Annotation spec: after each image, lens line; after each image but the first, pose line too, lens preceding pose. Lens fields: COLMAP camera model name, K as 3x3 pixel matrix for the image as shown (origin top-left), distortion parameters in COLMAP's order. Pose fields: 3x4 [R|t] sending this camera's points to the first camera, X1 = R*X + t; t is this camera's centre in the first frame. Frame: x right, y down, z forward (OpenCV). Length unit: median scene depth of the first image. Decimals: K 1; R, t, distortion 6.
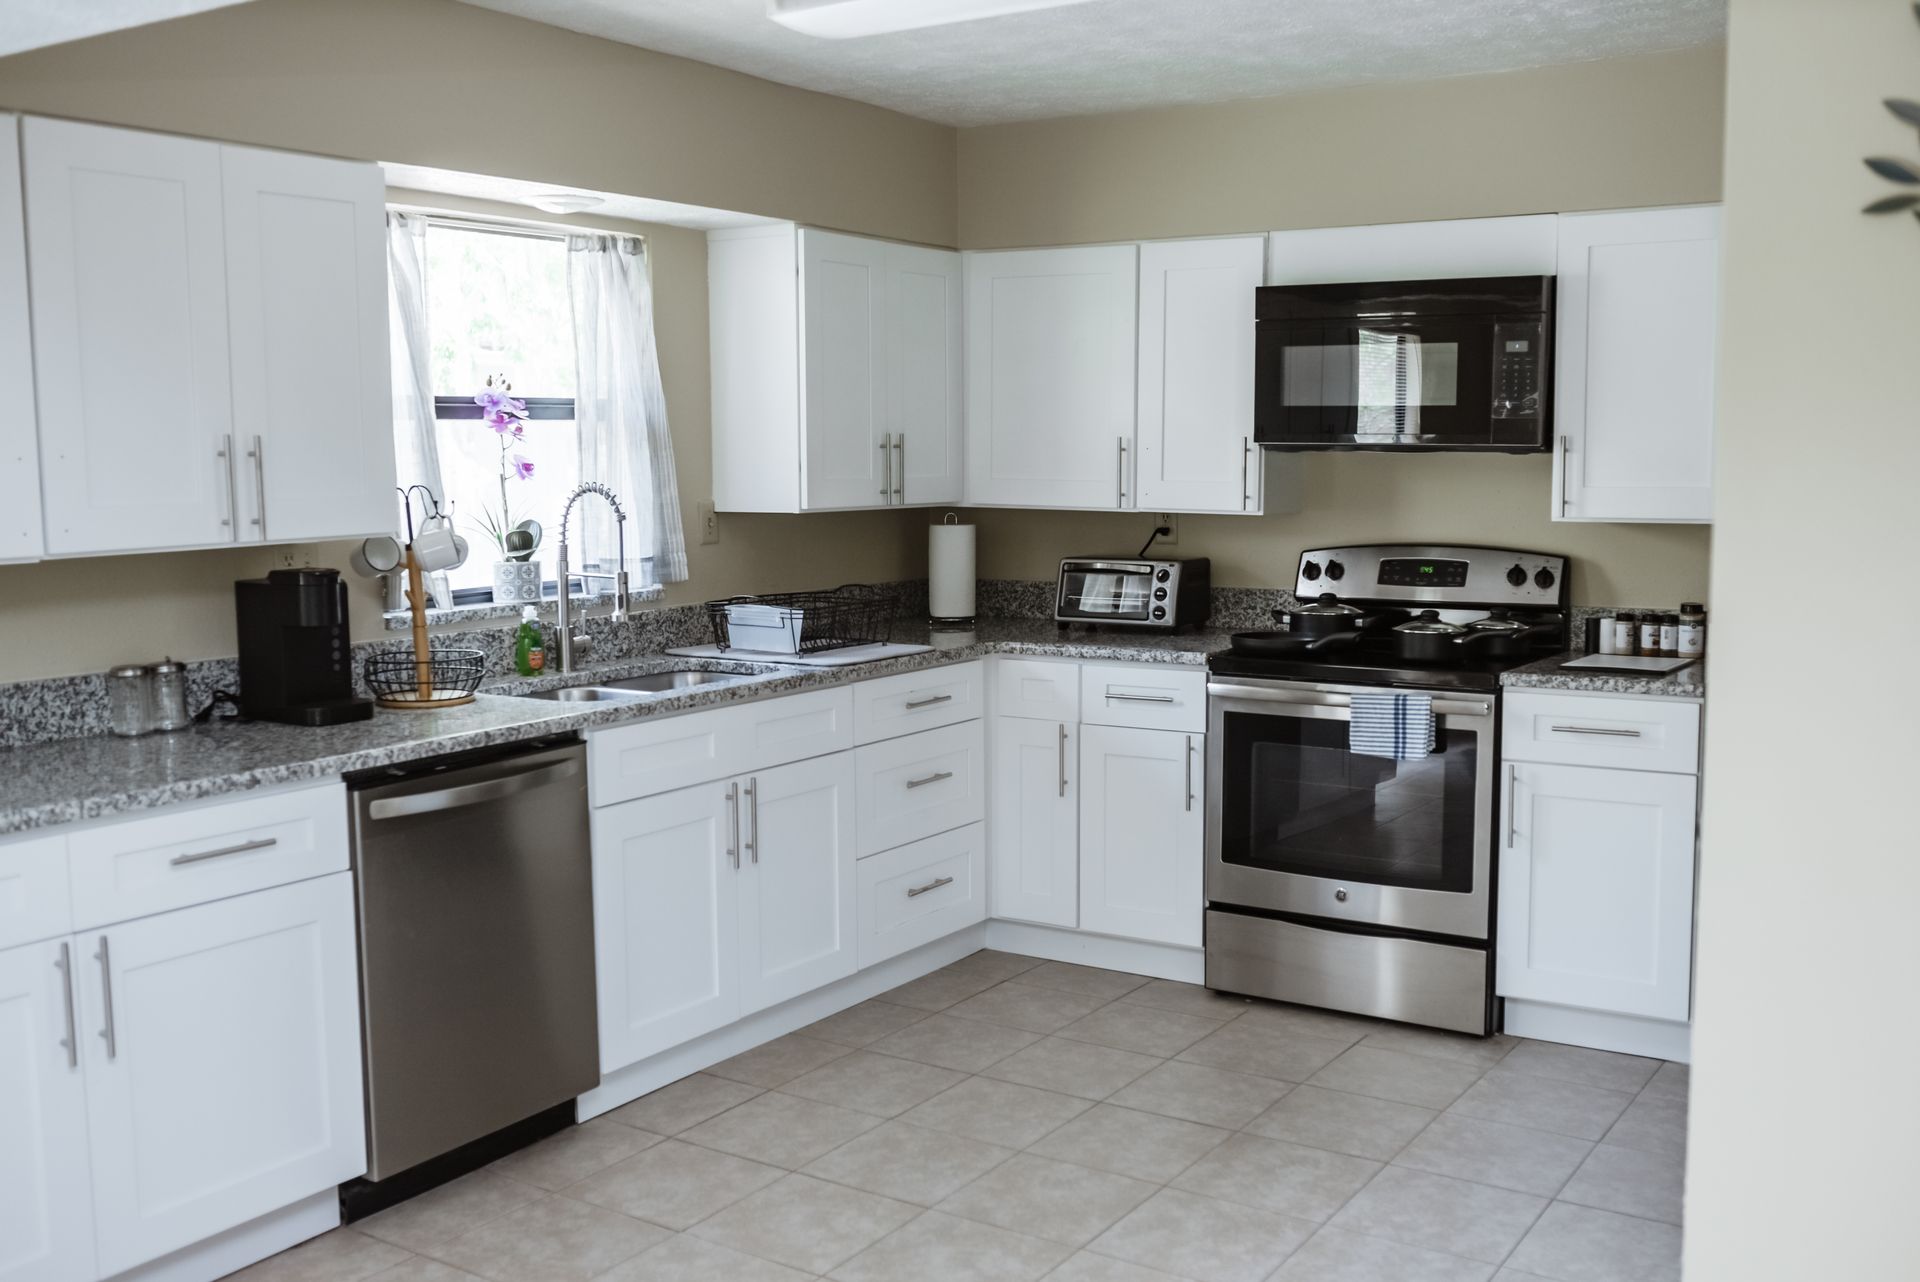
lens RADIAL K [[1855.2, 0, 968.8], [0, 1855.2, 646.9], [0, 0, 1]] dist [-0.004275, 0.000000]
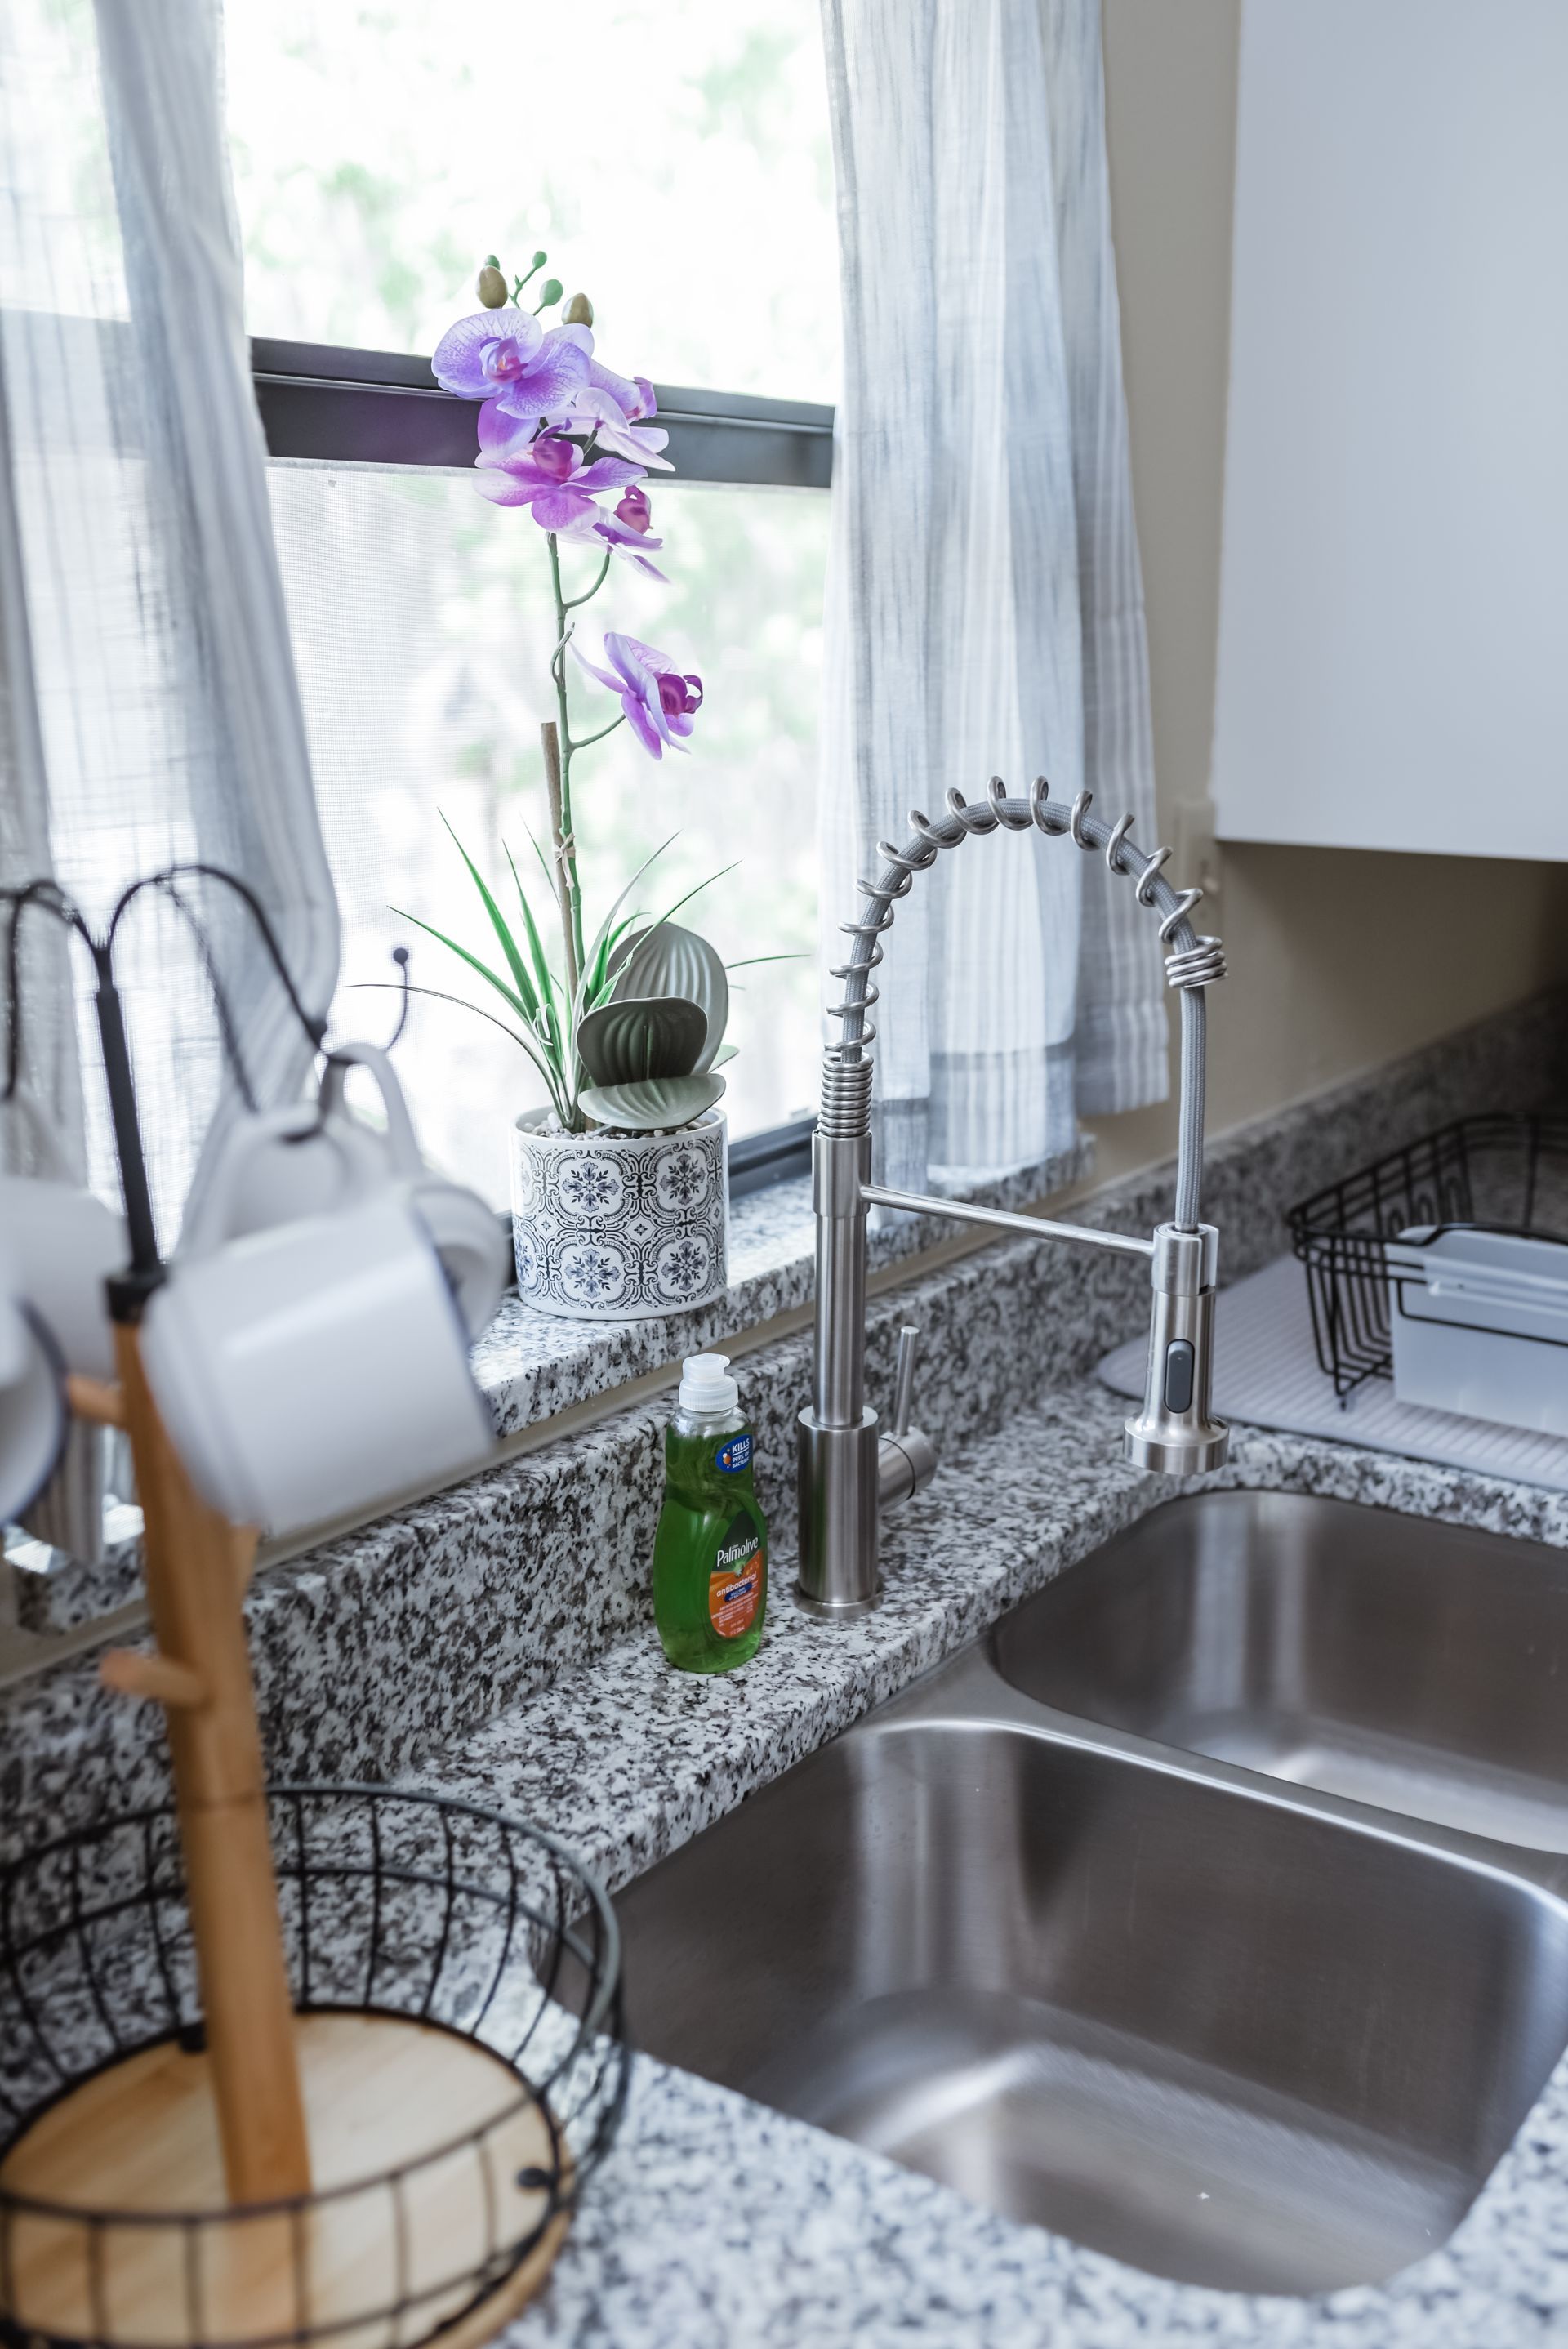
lens RADIAL K [[2269.6, 0, 783.8], [0, 2269.6, 1176.4], [0, 0, 1]] dist [-0.004275, 0.000000]
pose [[0.999396, 0.011772, -0.032689, -0.215399], [-0.007143, 0.990368, 0.138276, -0.077820], [0.034002, -0.137959, 0.989854, 0.728404]]
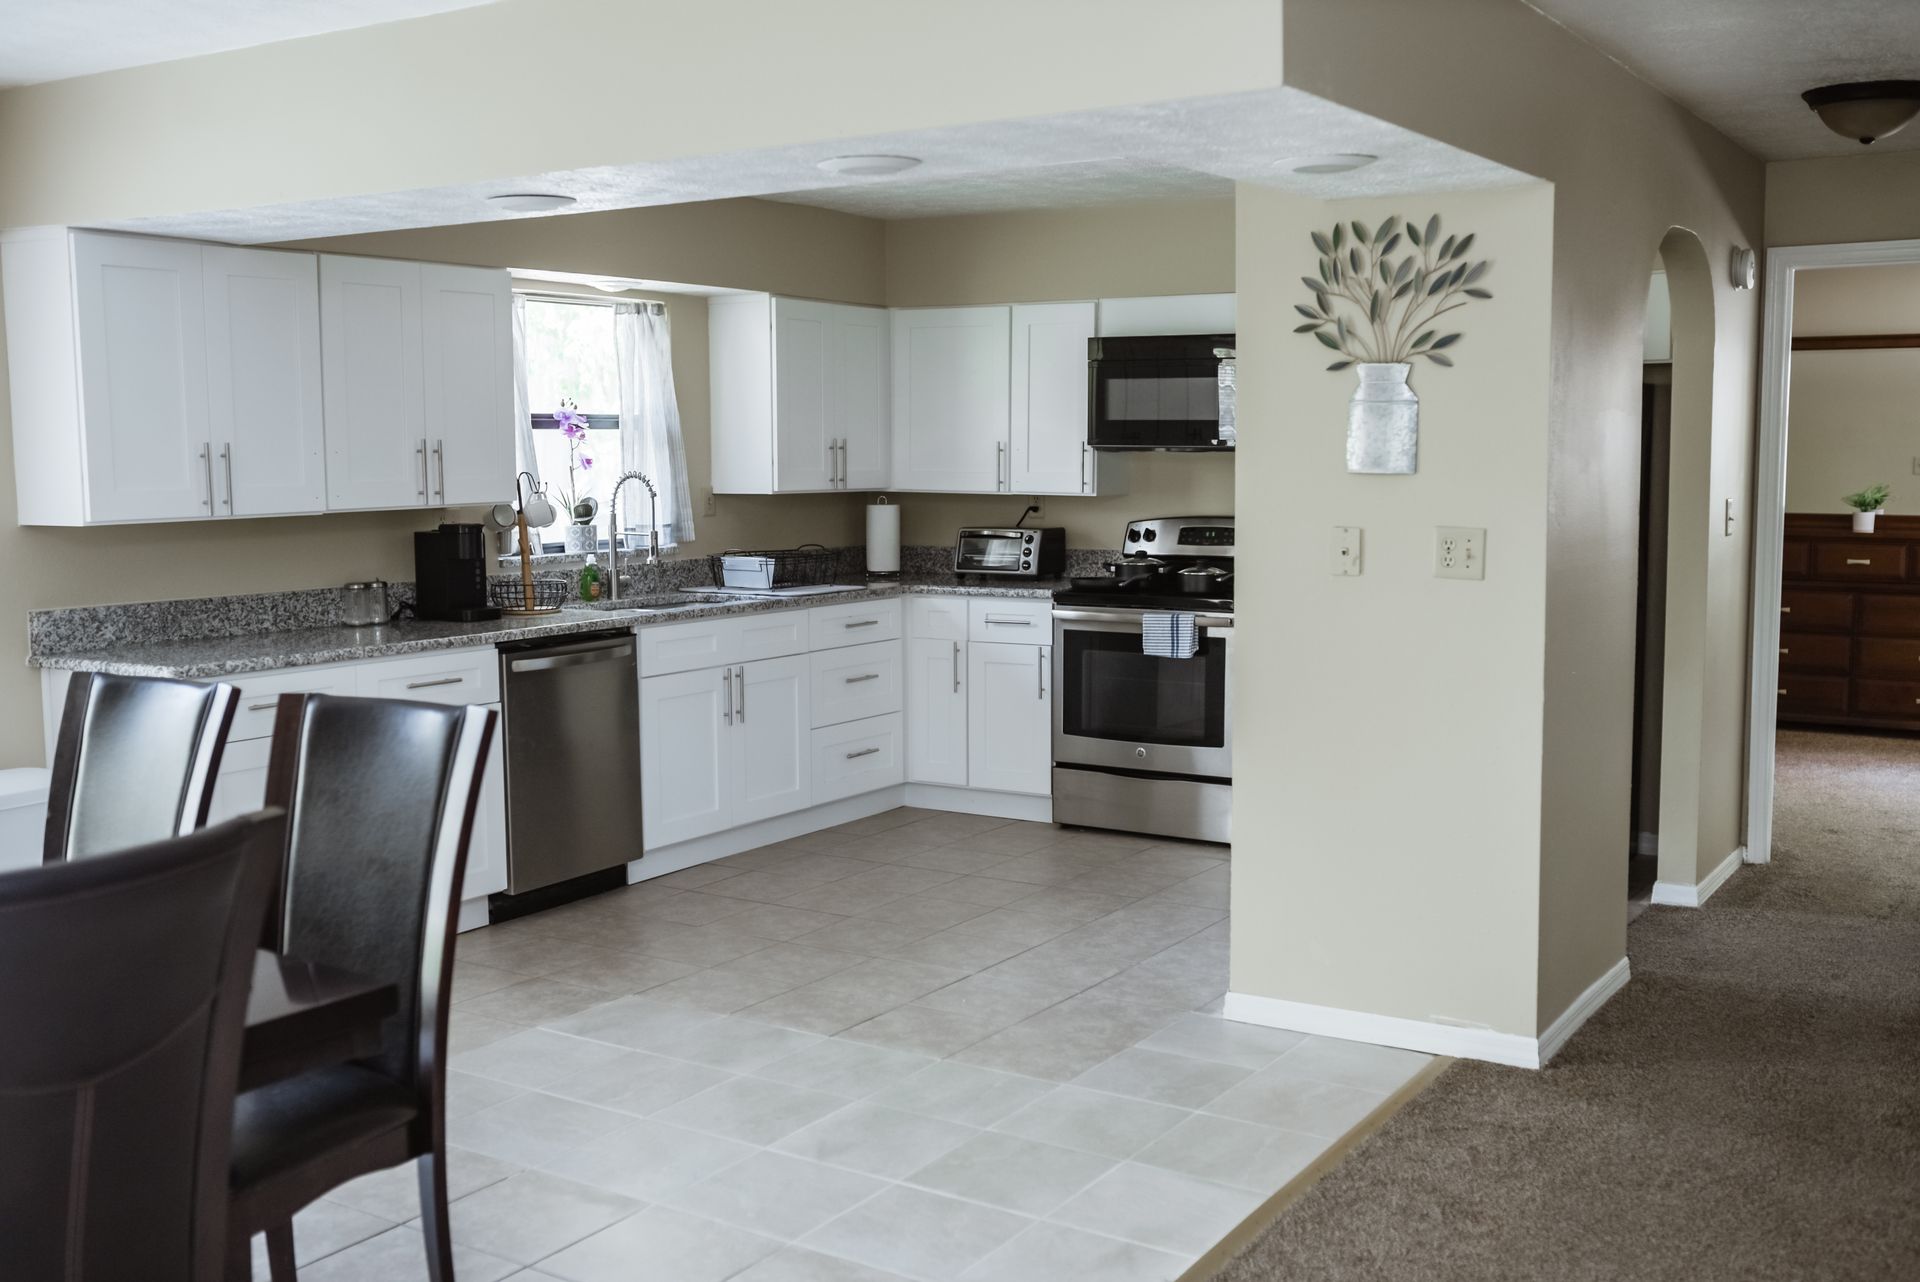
lens RADIAL K [[1855.2, 0, 953.4], [0, 1855.2, 636.9], [0, 0, 1]] dist [-0.004275, 0.000000]
pose [[0.999986, 0.000590, 0.005262, 0.045603], [-0.000551, 0.999973, -0.007360, 0.053956], [-0.005266, 0.007357, 0.999959, -0.480963]]
